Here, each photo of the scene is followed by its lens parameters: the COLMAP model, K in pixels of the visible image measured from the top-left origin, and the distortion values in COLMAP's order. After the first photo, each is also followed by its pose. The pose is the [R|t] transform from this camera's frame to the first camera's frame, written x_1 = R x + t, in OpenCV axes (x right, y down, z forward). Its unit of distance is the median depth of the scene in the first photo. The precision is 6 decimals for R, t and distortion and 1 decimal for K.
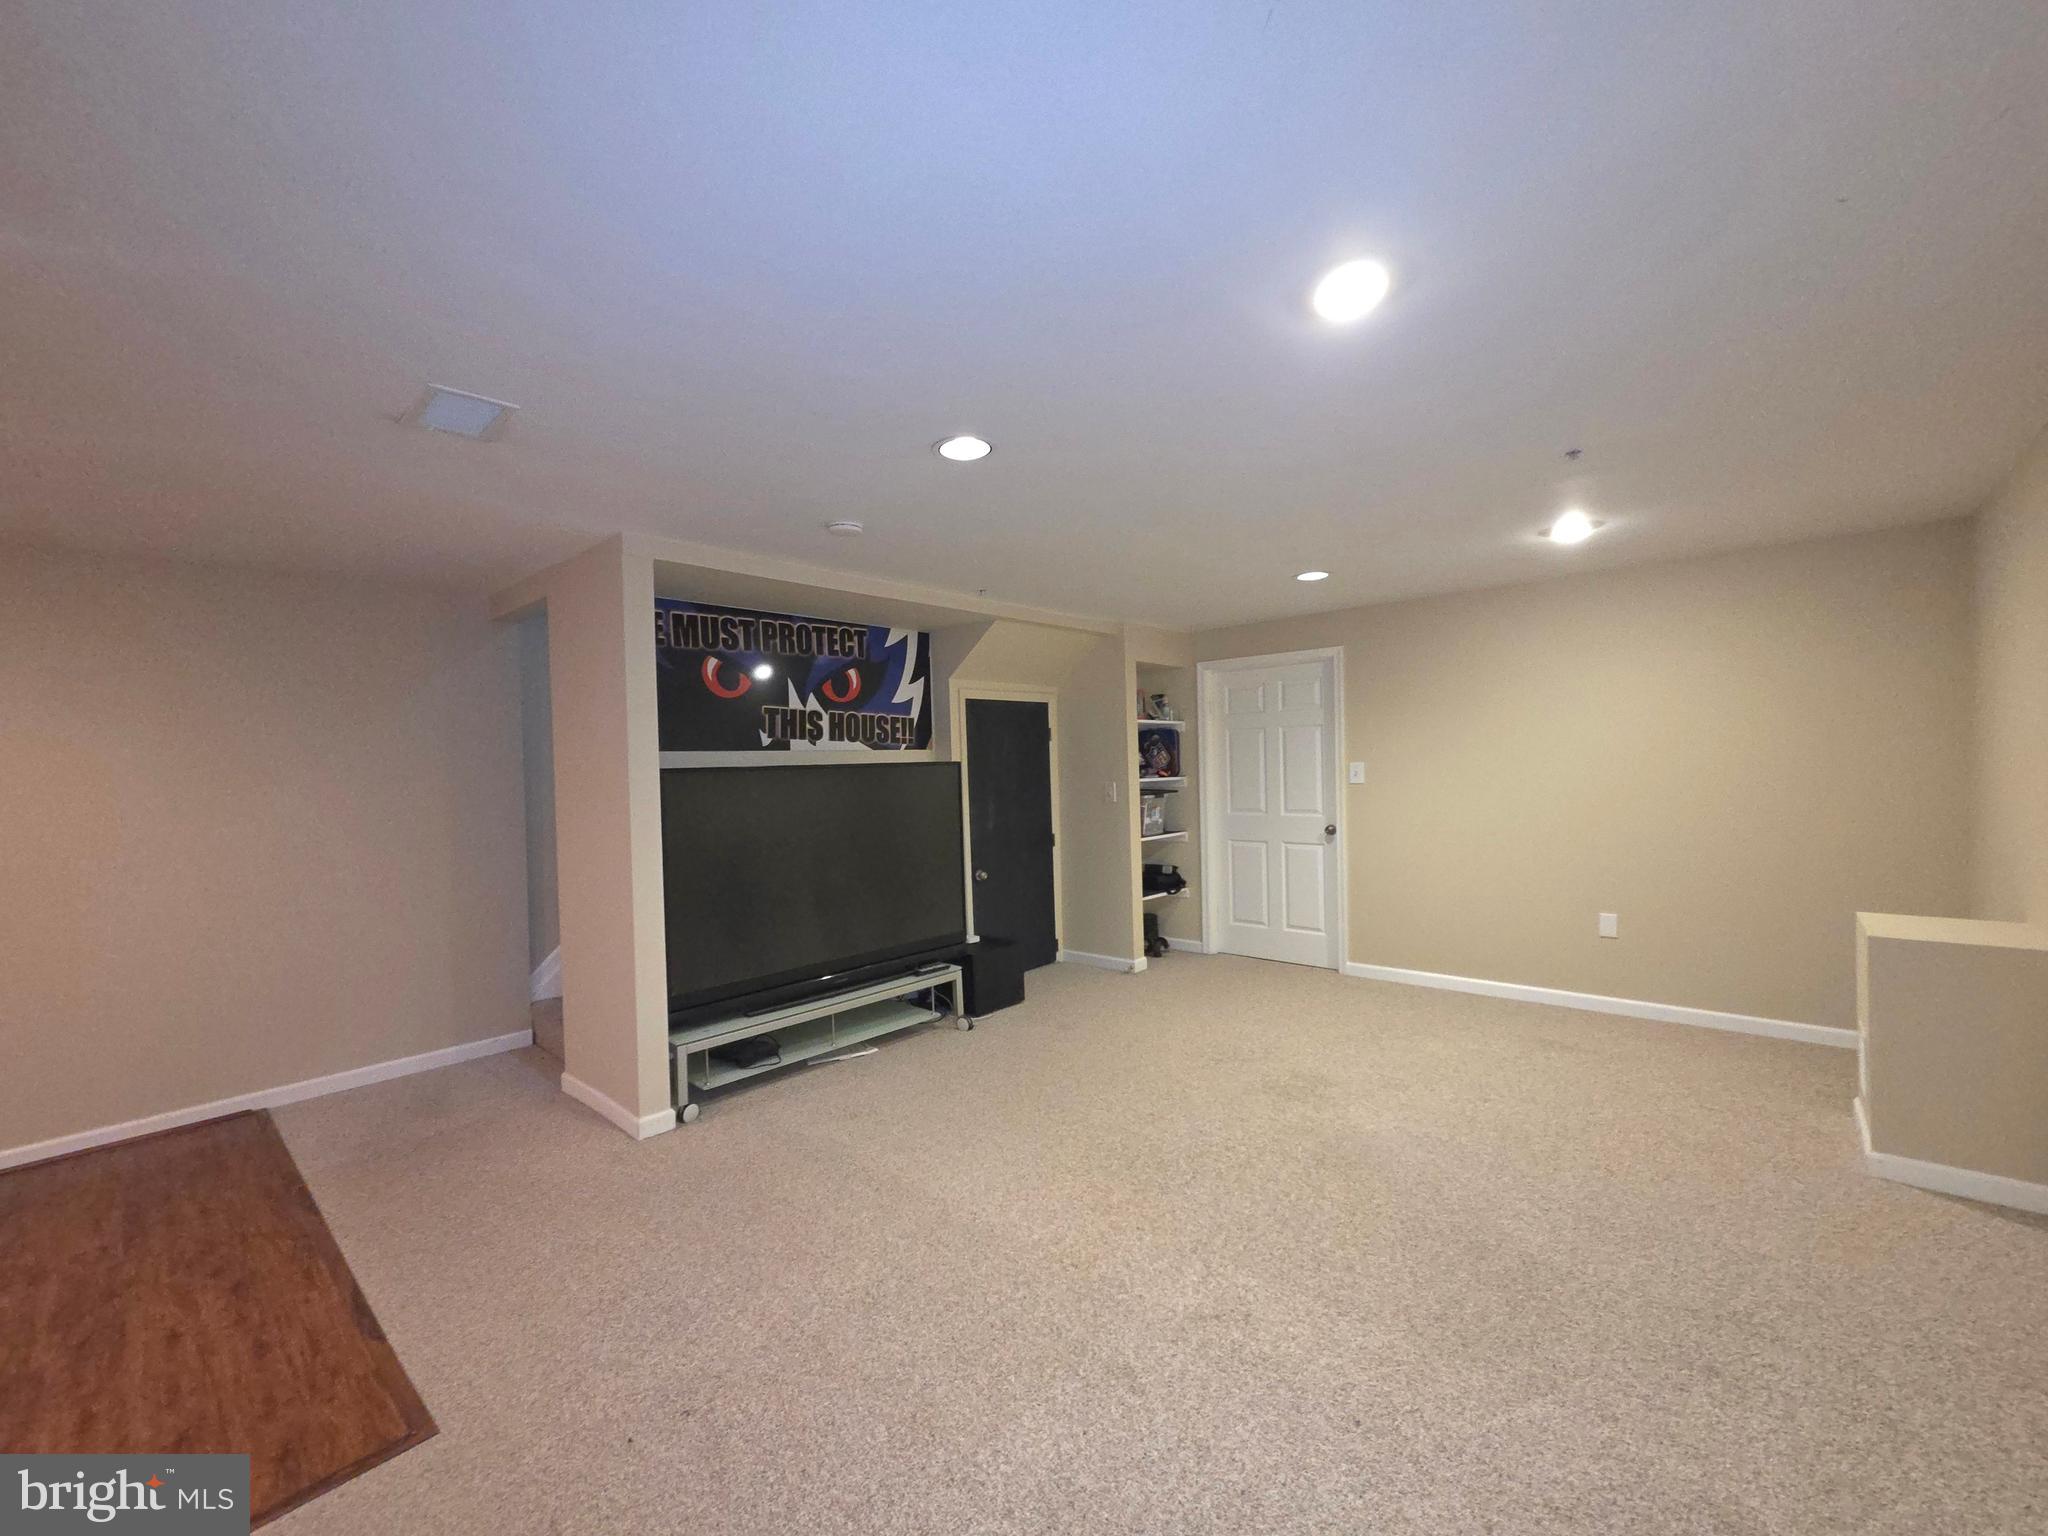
lens RADIAL K [[830.9, 0, 1021.2], [0, 830.9, 778.2], [0, 0, 1]] dist [0.003200, -0.000343]
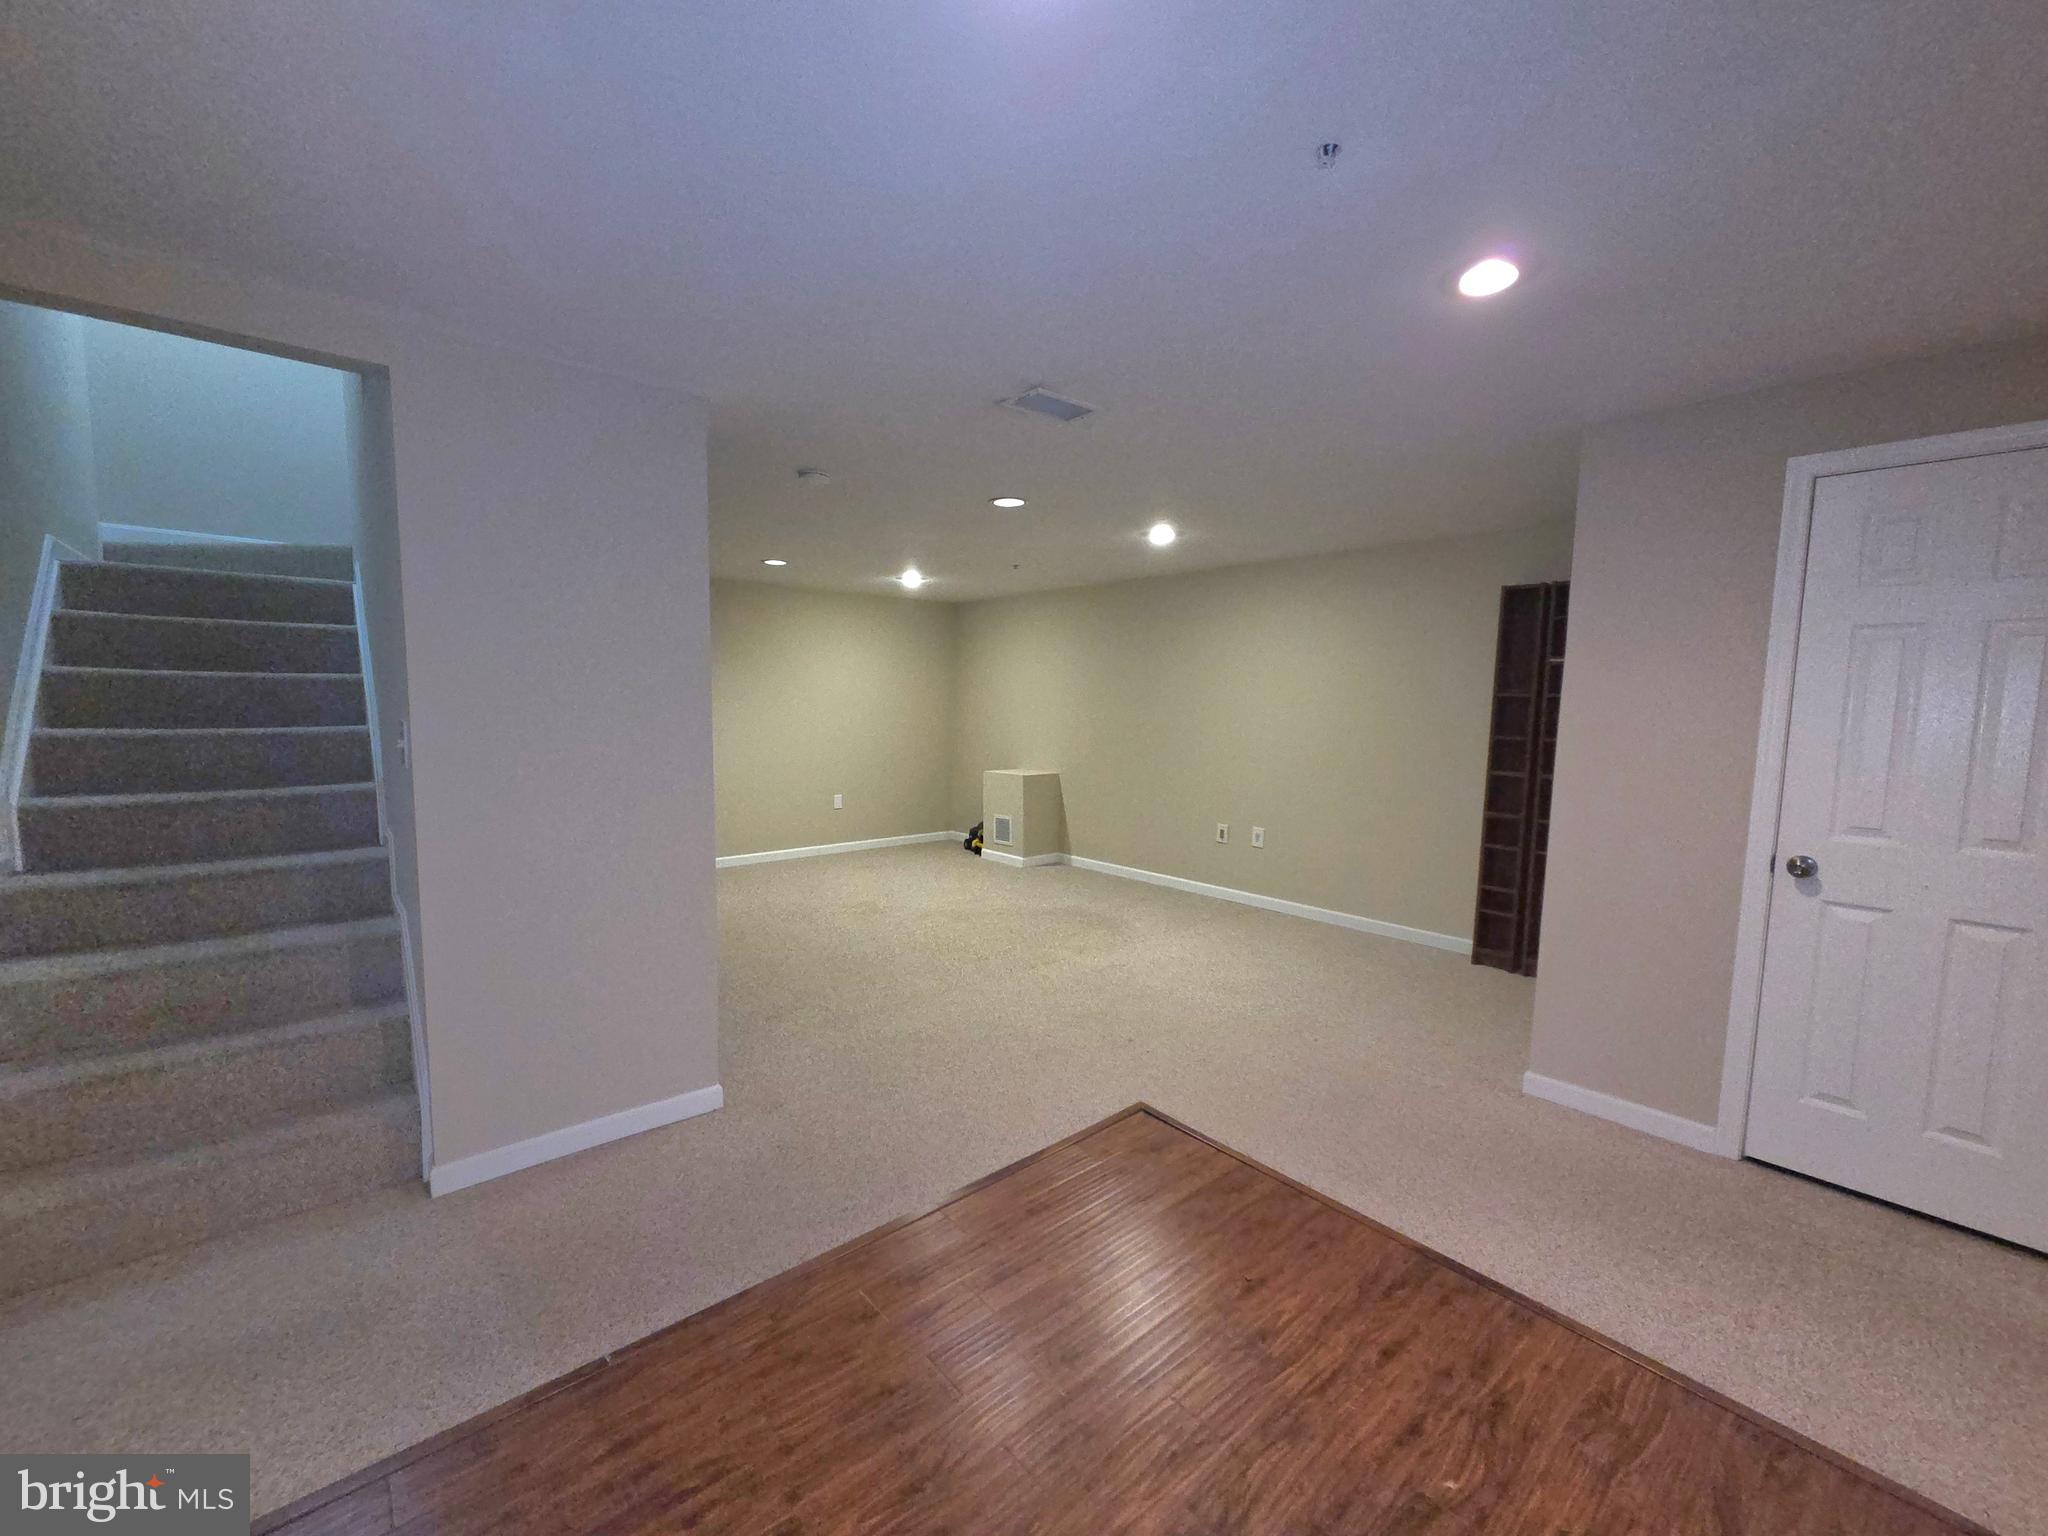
lens RADIAL K [[830.9, 0, 1021.2], [0, 830.9, 778.2], [0, 0, 1]] dist [0.003200, -0.000343]
pose [[0.122649, -0.063309, 0.990429, -0.883013], [0.000646, 0.997968, 0.063711, 0.019330], [-0.992450, -0.007174, 0.122440, 0.398966]]
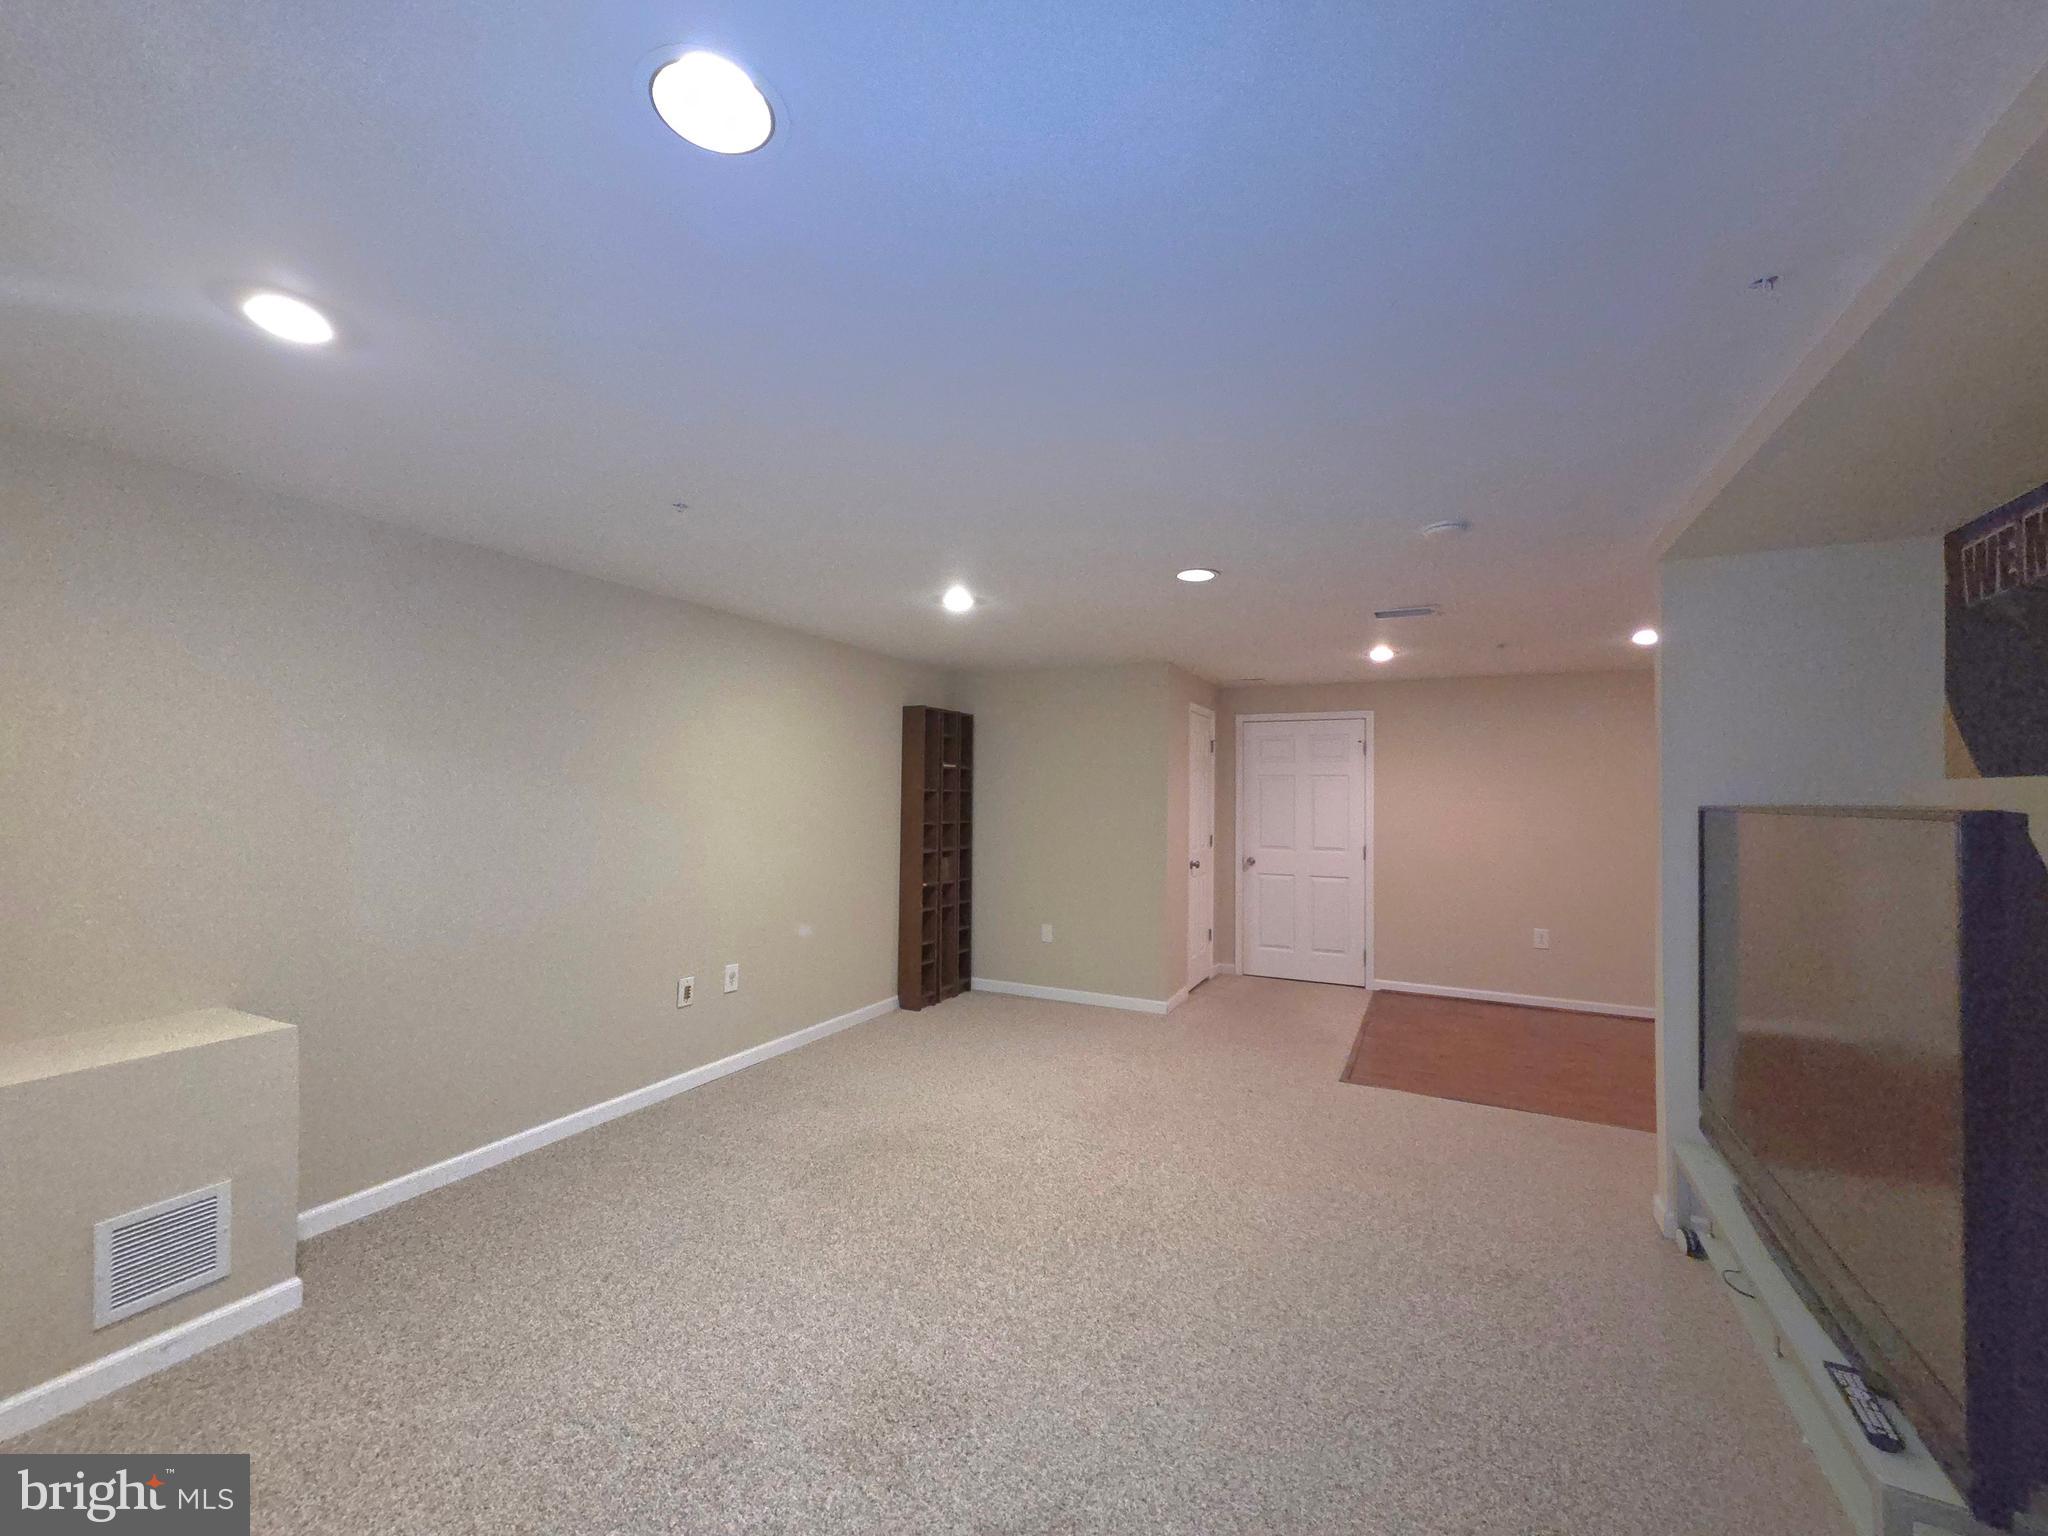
lens RADIAL K [[830.9, 0, 1021.2], [0, 830.9, 778.2], [0, 0, 1]] dist [0.003200, -0.000343]
pose [[-0.963148, 0.009735, -0.268796, 0.302860], [0.009111, 0.999952, 0.003567, -0.034201], [0.268817, 0.000986, -0.963191, 1.162314]]
